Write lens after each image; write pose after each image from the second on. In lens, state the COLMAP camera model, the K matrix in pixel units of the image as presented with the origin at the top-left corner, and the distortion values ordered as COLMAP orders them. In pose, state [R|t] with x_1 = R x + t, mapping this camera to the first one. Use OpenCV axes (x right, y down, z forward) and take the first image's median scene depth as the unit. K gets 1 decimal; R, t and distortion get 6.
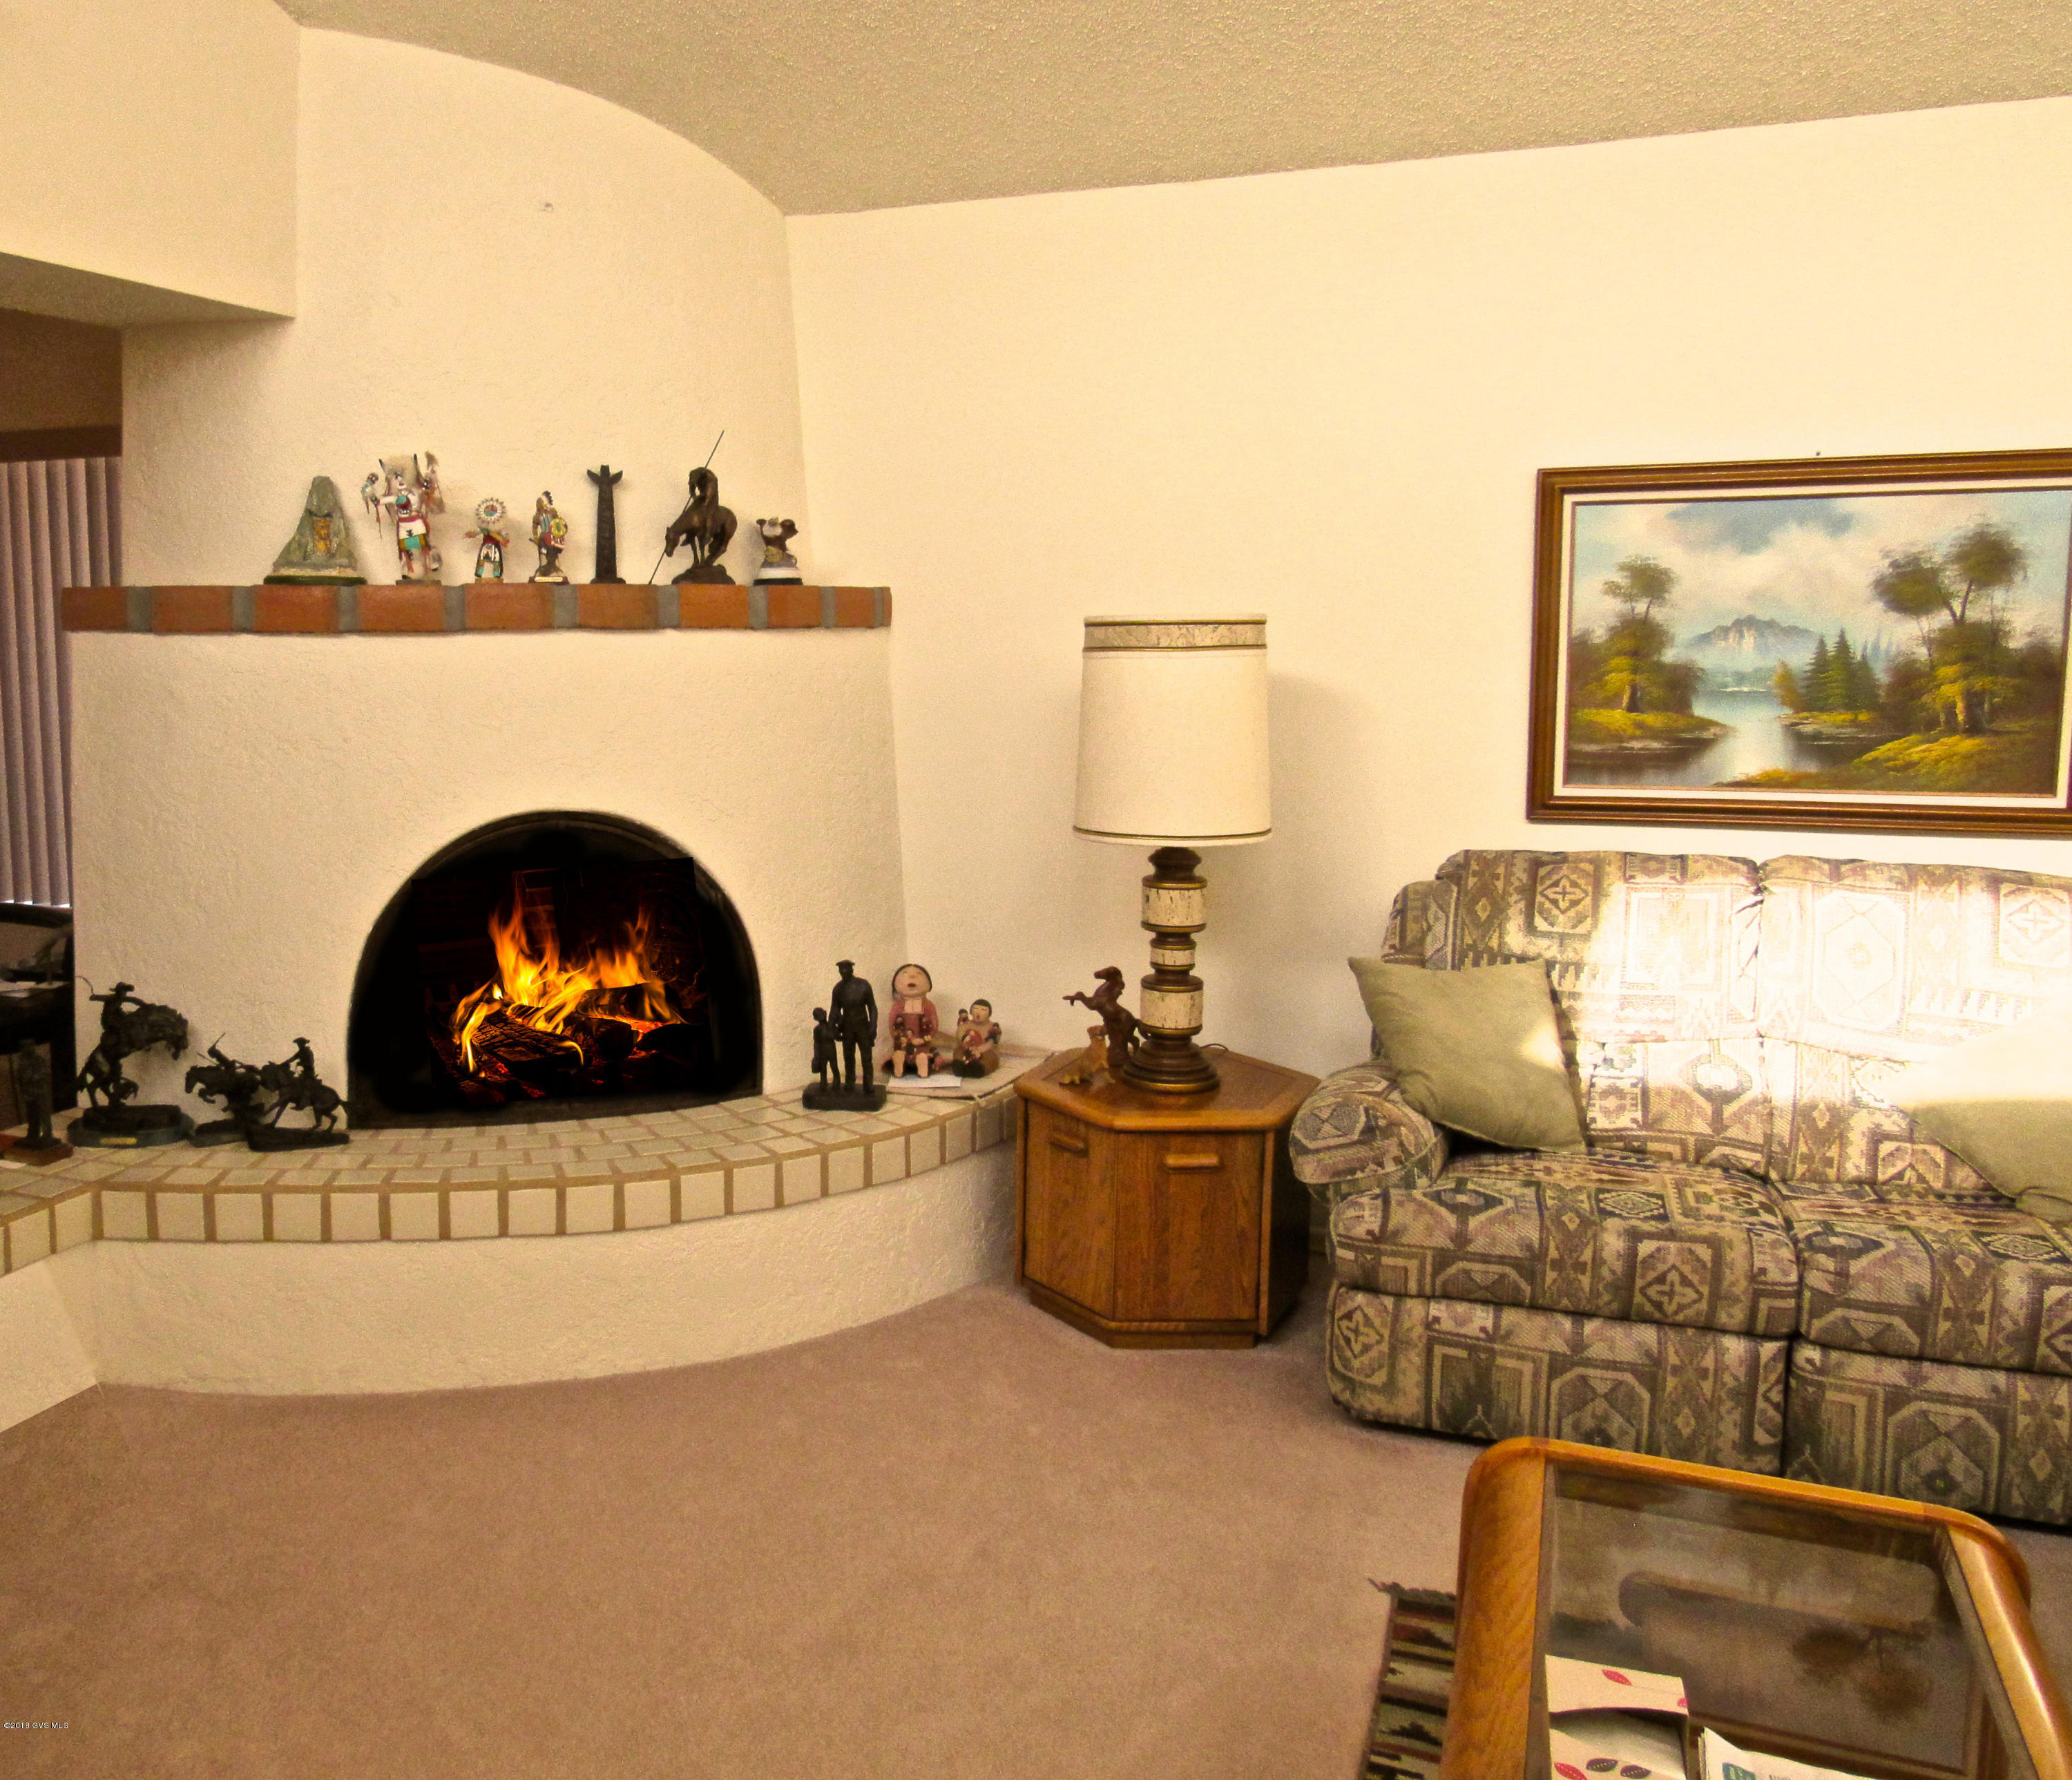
lens RADIAL K [[1877.4, 0, 1035.9], [0, 1877.4, 856.9], [0, 0, 1]] dist [-0.014128, 0.009862]
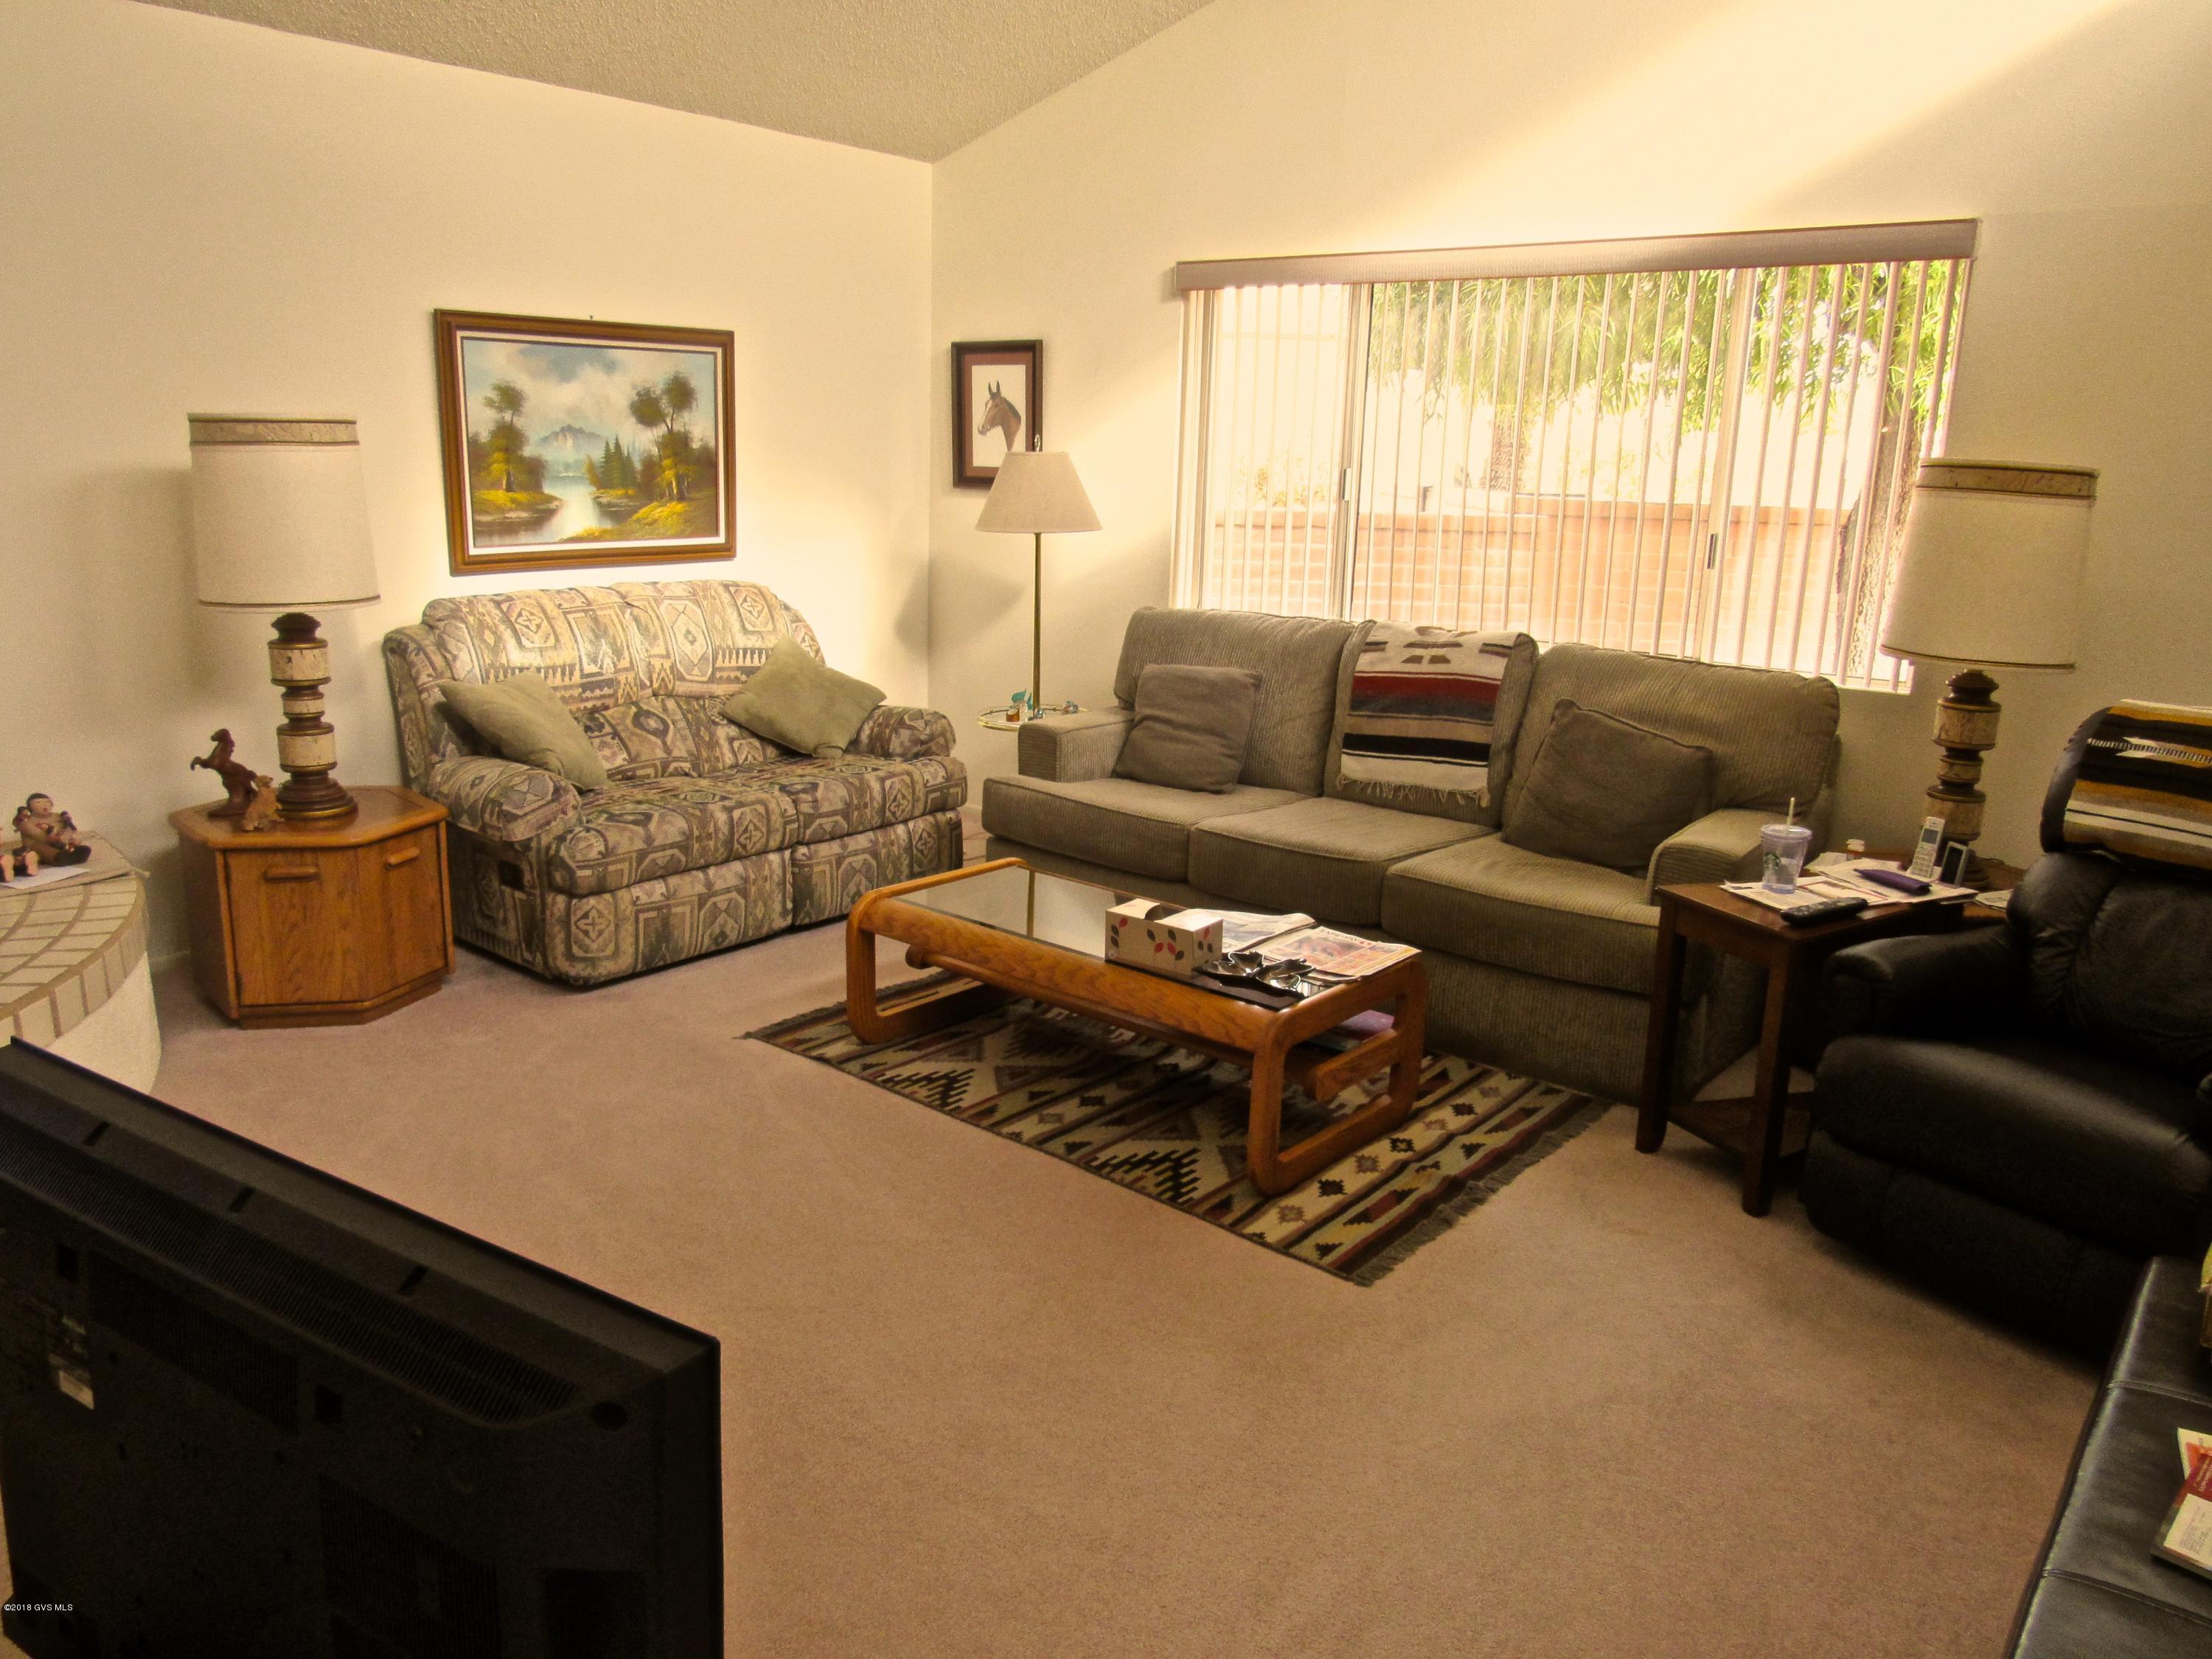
lens RADIAL K [[1582.6, 0, 1106.0], [0, 1582.6, 829.5], [0, 0, 1]] dist [0.002310, -0.001855]
pose [[0.295351, -0.216602, 0.930511, -0.765116], [0.095248, 0.975784, 0.196908, -0.021482], [-0.950629, 0.030472, 0.308830, 0.214350]]
